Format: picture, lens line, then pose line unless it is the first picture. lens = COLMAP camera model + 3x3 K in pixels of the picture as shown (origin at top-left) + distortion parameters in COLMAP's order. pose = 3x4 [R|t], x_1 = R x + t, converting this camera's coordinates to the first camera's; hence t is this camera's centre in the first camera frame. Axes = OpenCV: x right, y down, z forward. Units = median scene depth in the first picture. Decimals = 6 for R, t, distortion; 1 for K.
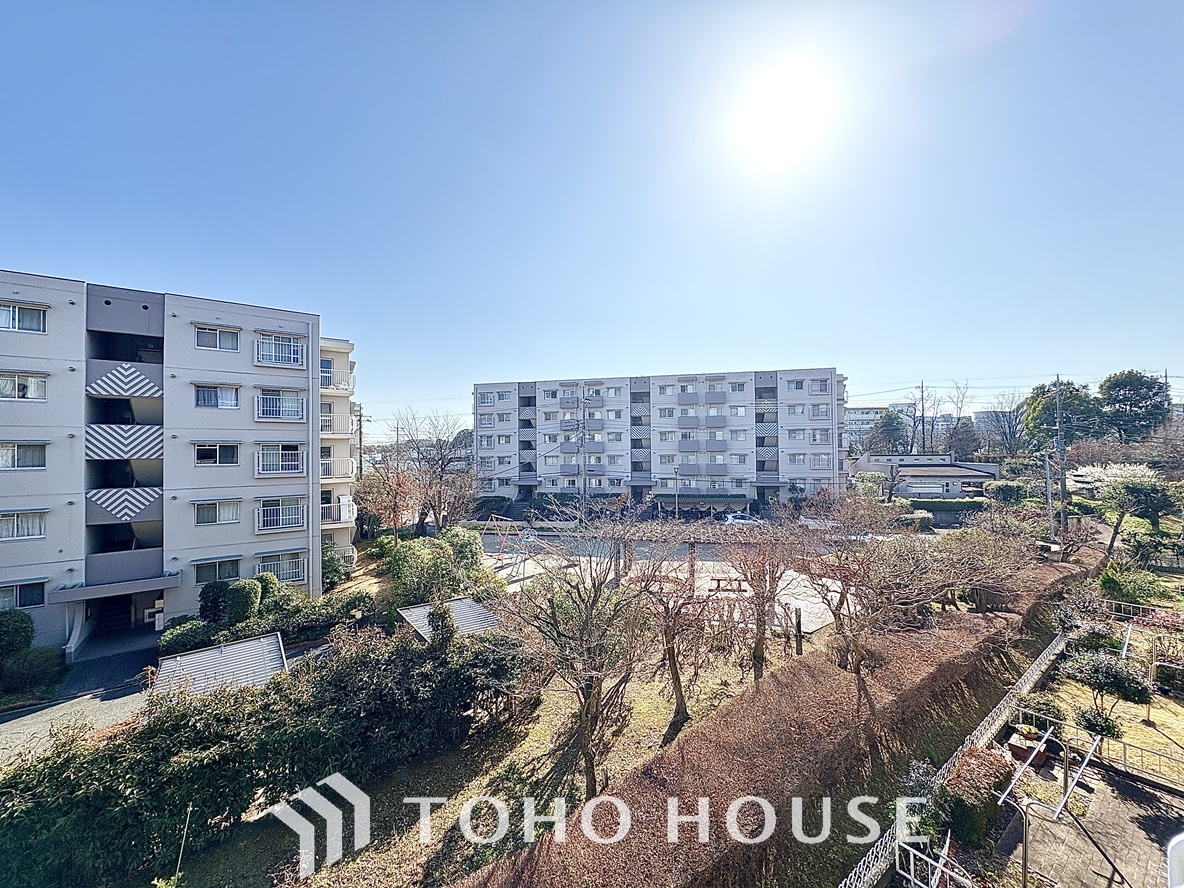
lens RADIAL K [[471.2, 0, 590.3], [0, 471.2, 445.3], [0, 0, 1]] dist [0.002660, -0.000324]
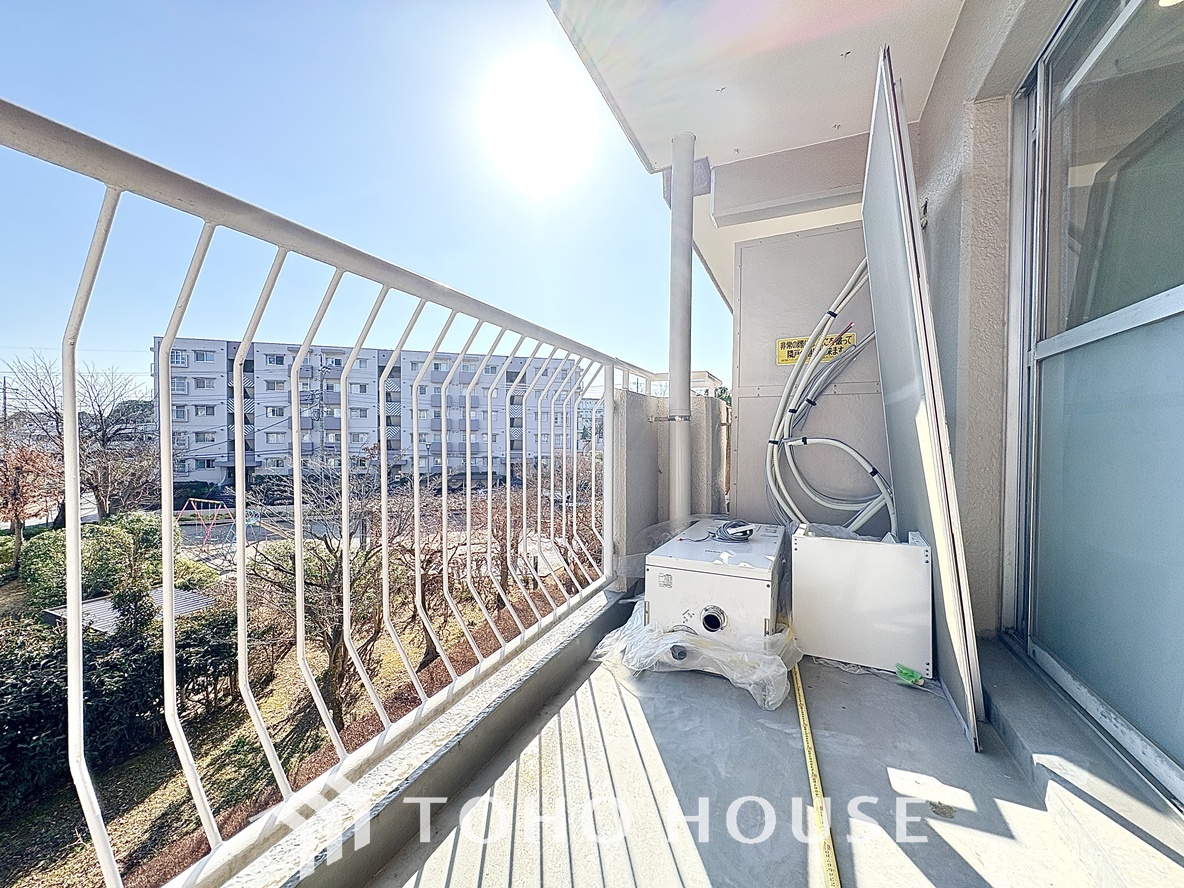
lens RADIAL K [[471.2, 0, 591.4], [0, 471.2, 443.5], [0, 0, 1]] dist [0.002660, -0.000324]
pose [[0.870727, 0.007811, 0.491705, -0.020640], [-0.021980, 0.999493, 0.023045, 0.046089], [-0.491275, -0.030874, 0.870457, -0.099628]]
